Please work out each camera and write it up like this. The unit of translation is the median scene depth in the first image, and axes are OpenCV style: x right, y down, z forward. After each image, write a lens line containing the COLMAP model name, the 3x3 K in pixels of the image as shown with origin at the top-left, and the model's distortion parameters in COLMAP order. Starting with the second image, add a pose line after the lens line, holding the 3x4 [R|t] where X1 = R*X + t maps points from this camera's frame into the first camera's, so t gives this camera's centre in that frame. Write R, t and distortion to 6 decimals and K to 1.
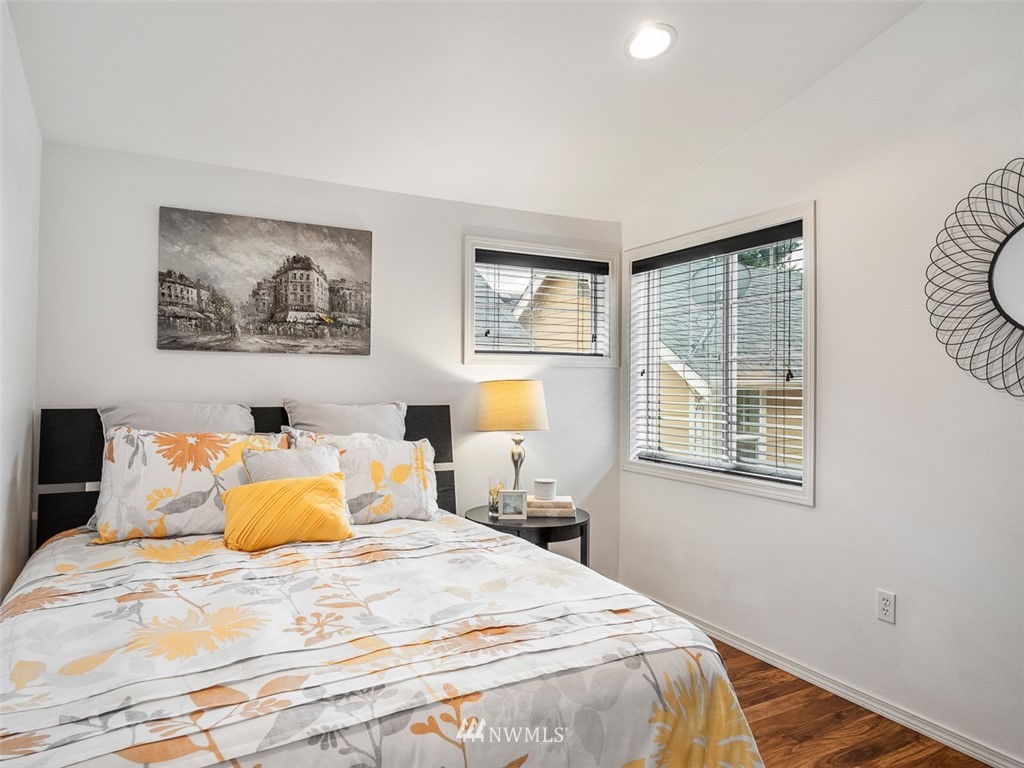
lens RADIAL K [[657.2, 0, 514.6], [0, 657.2, 385.4], [0, 0, 1]] dist [-0.000964, 0.004666]
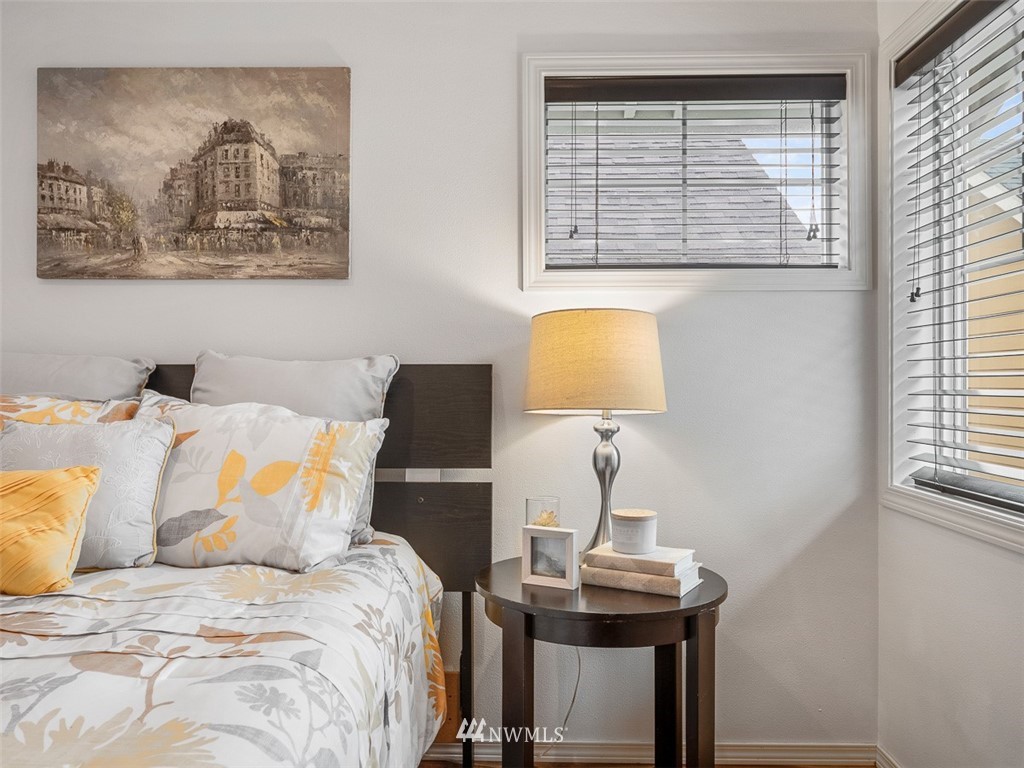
lens RADIAL K [[826.4, 0, 516.2], [0, 826.4, 379.3], [0, 0, 1]] dist [0.011898, -0.006125]
pose [[0.875361, -0.004637, -0.483448, 0.258816], [0.002814, 0.999986, -0.004496, 0.046464], [0.483462, 0.002575, 0.875362, 0.408273]]
